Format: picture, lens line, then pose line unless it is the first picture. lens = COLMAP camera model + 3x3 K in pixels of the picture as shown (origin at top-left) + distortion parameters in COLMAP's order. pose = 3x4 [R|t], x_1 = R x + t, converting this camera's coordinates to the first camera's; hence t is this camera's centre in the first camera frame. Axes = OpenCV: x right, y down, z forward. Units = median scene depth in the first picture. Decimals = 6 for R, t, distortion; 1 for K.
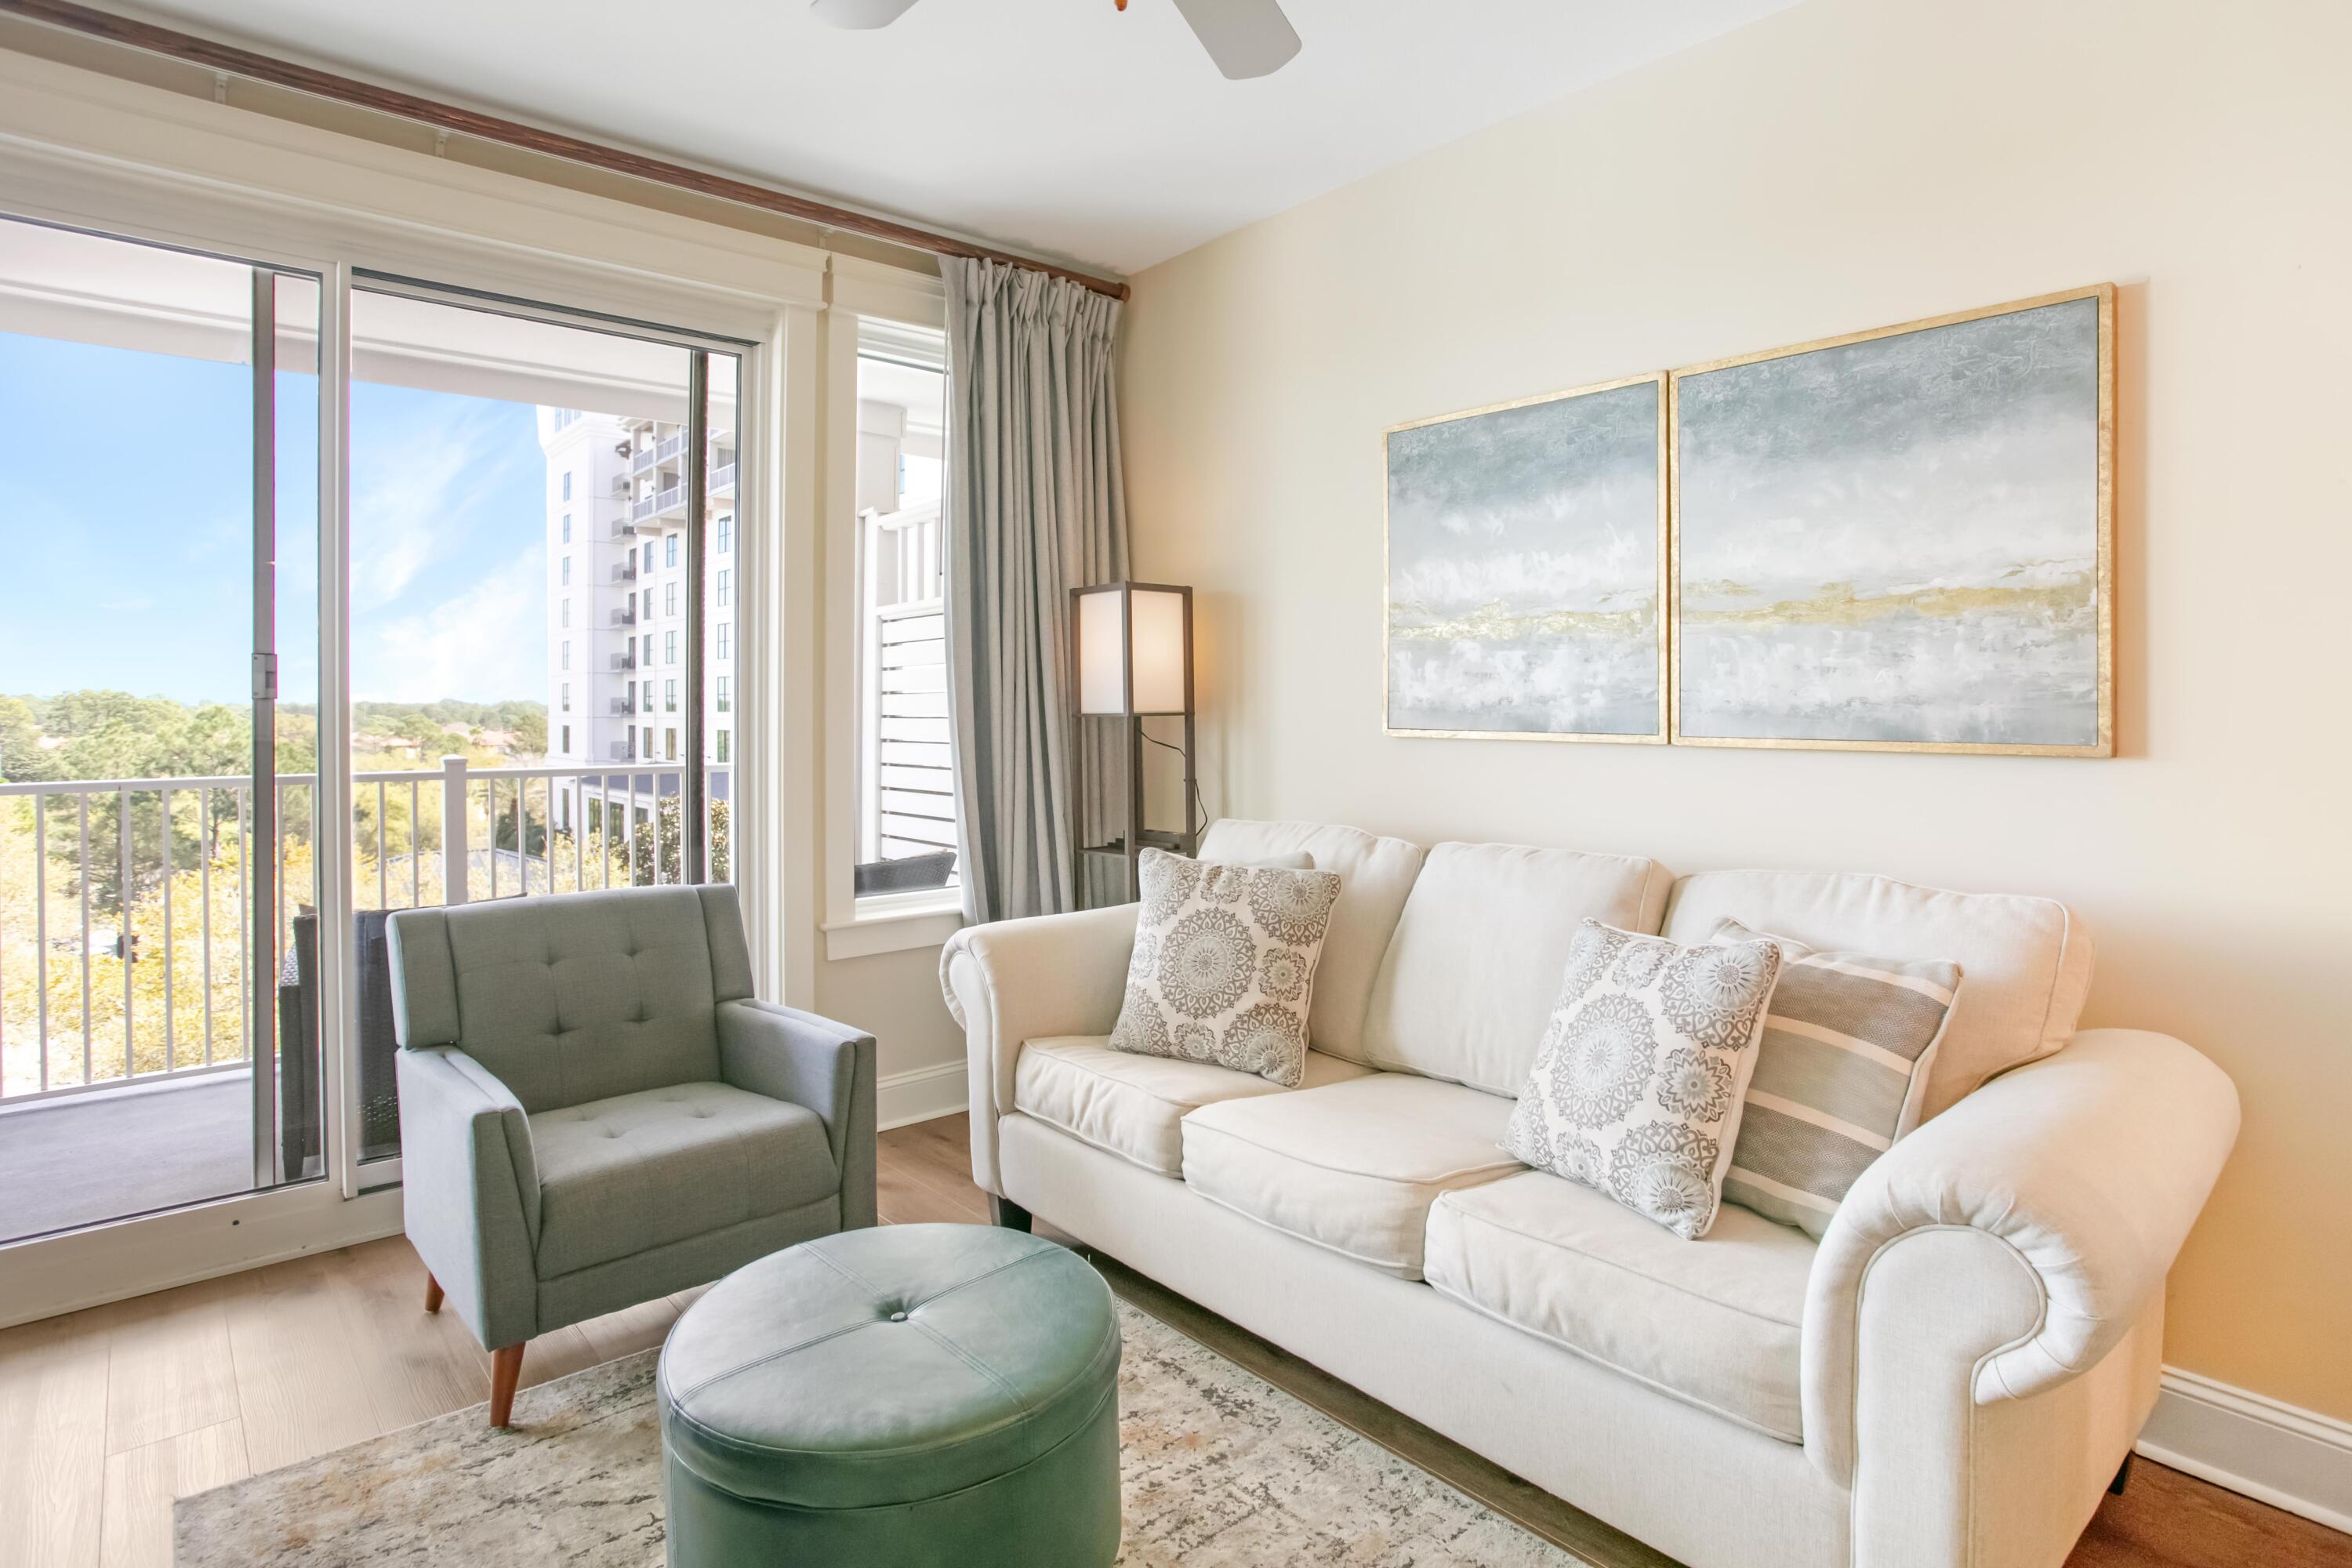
lens RADIAL K [[1232.7, 0, 1239.6], [0, 1232.7, 718.6], [0, 0, 1]] dist [-0.064679, 0.030925]
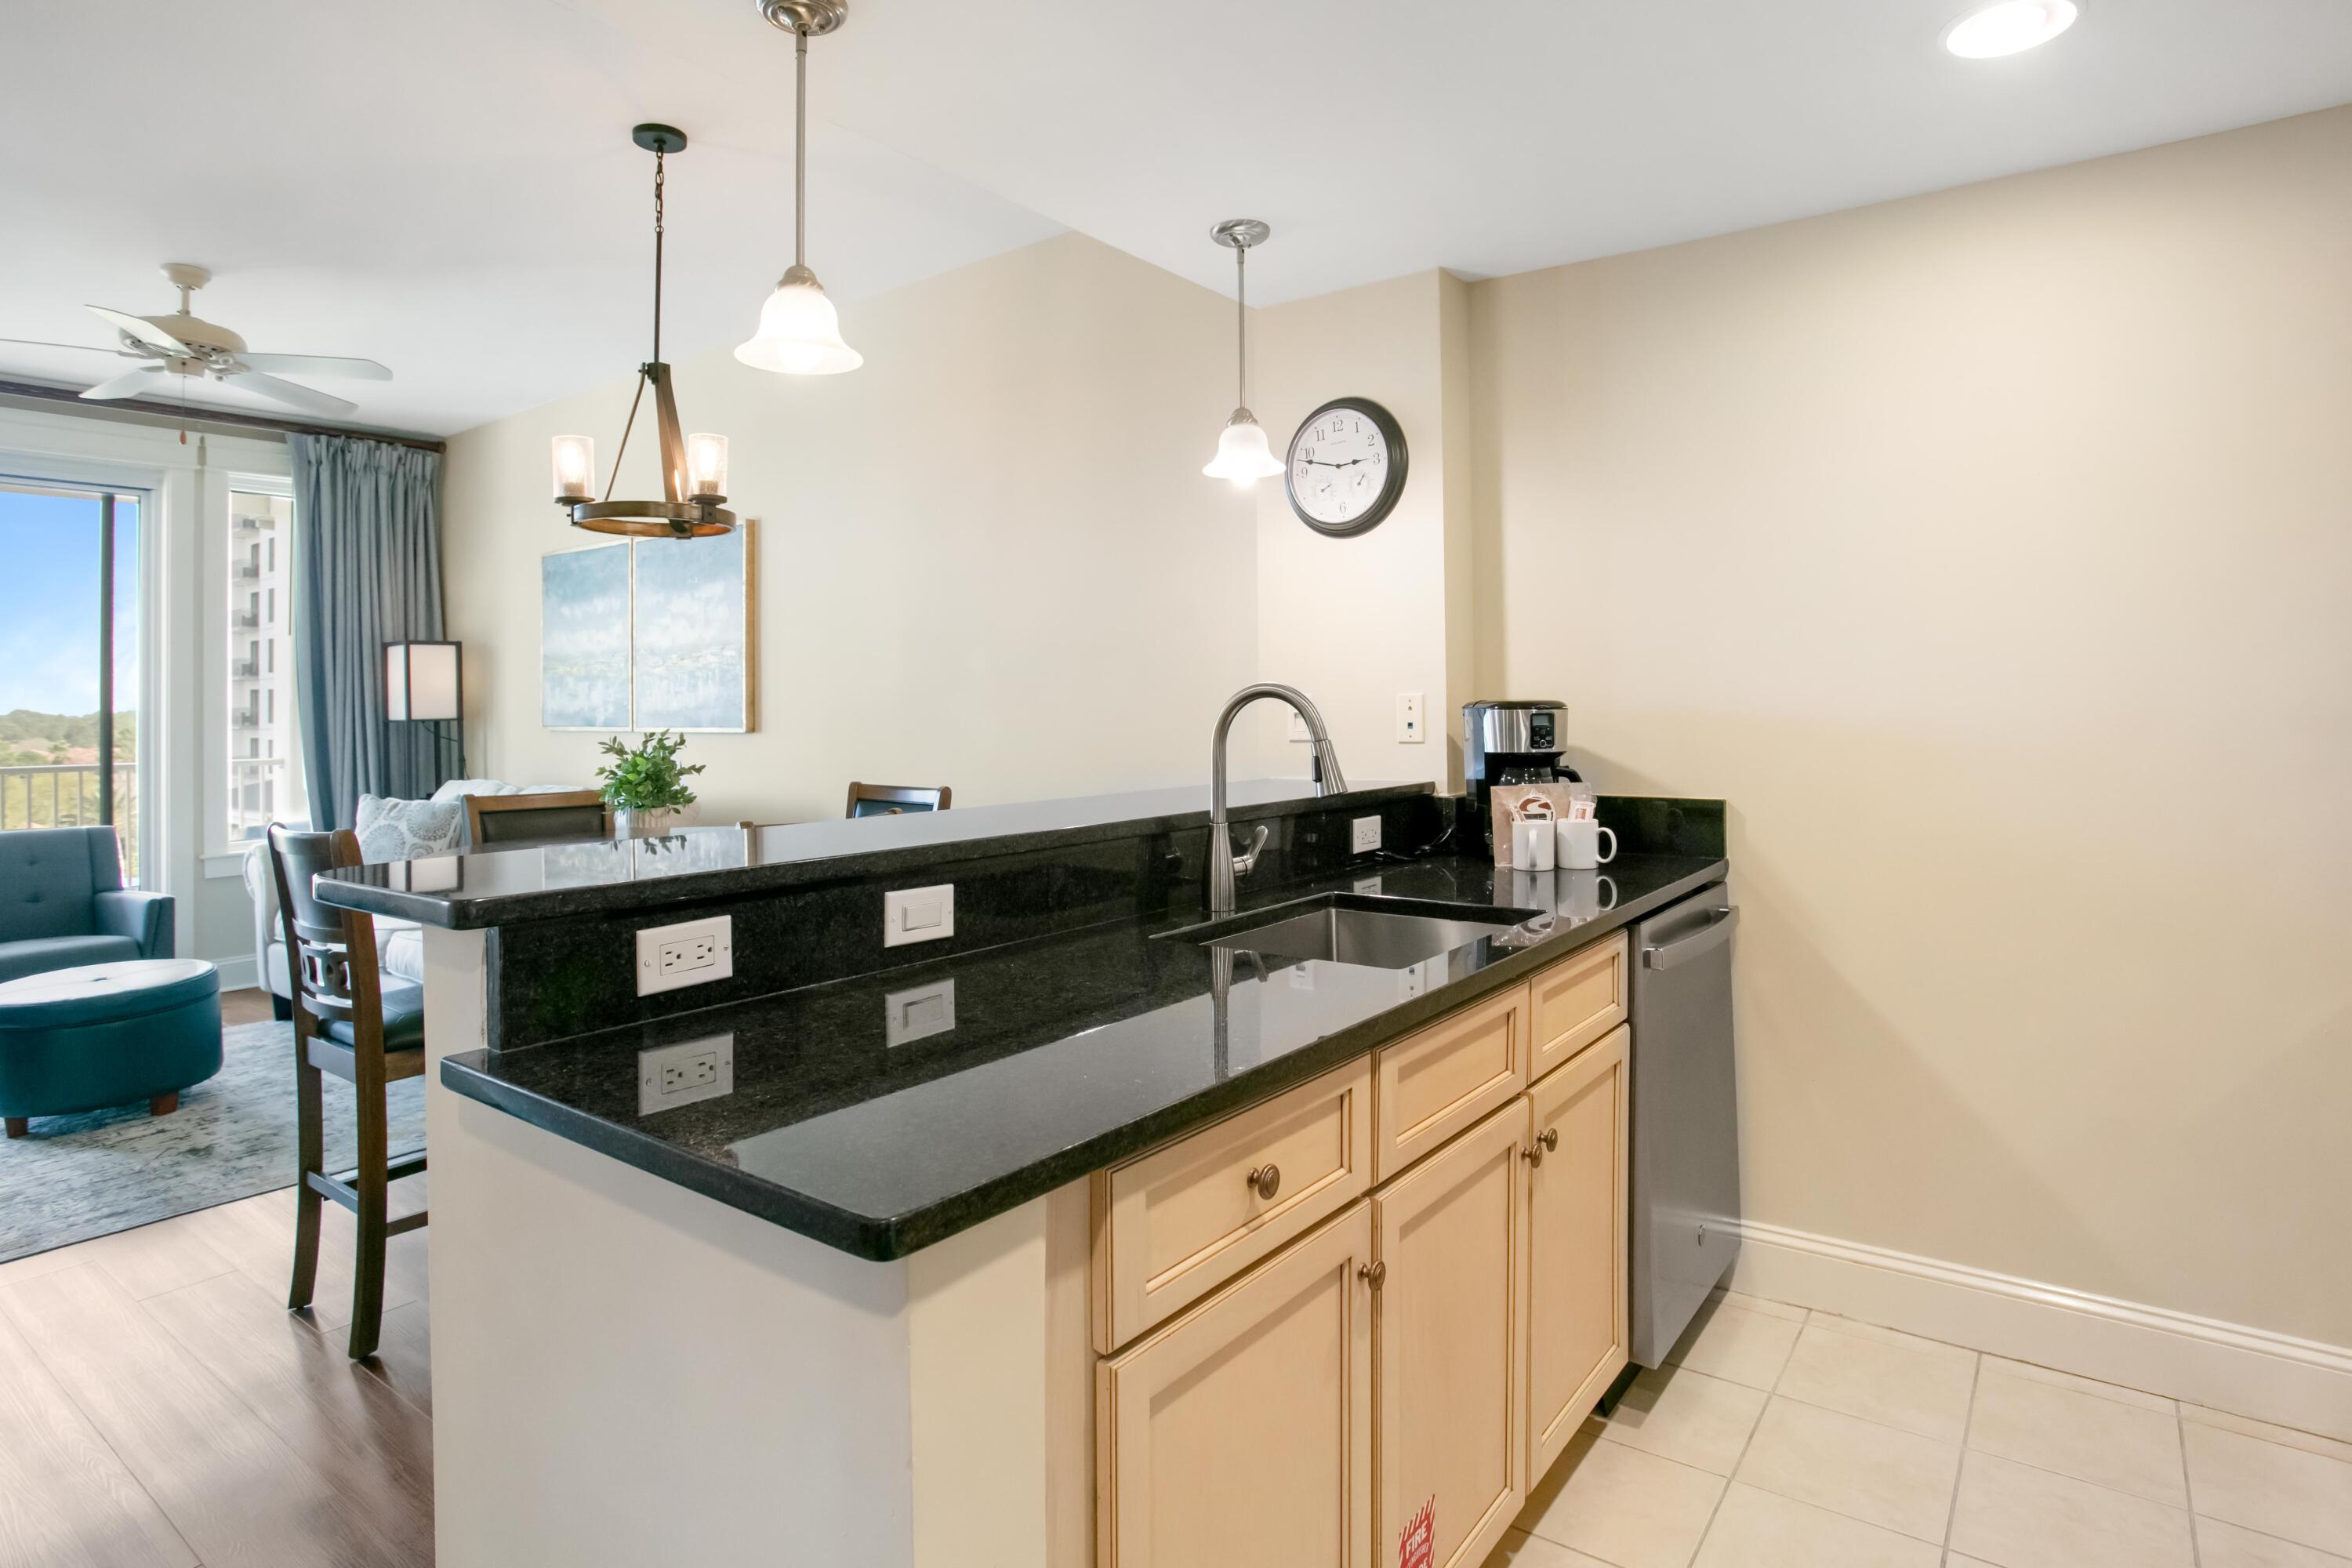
lens RADIAL K [[1232.7, 0, 1239.6], [0, 1232.7, 718.6], [0, 0, 1]] dist [-0.064679, 0.030925]
pose [[0.979582, -0.019499, 0.200095, 0.648905], [0.019124, 0.999810, 0.003807, 0.008558], [-0.200131, 0.000098, 0.979769, -0.771020]]
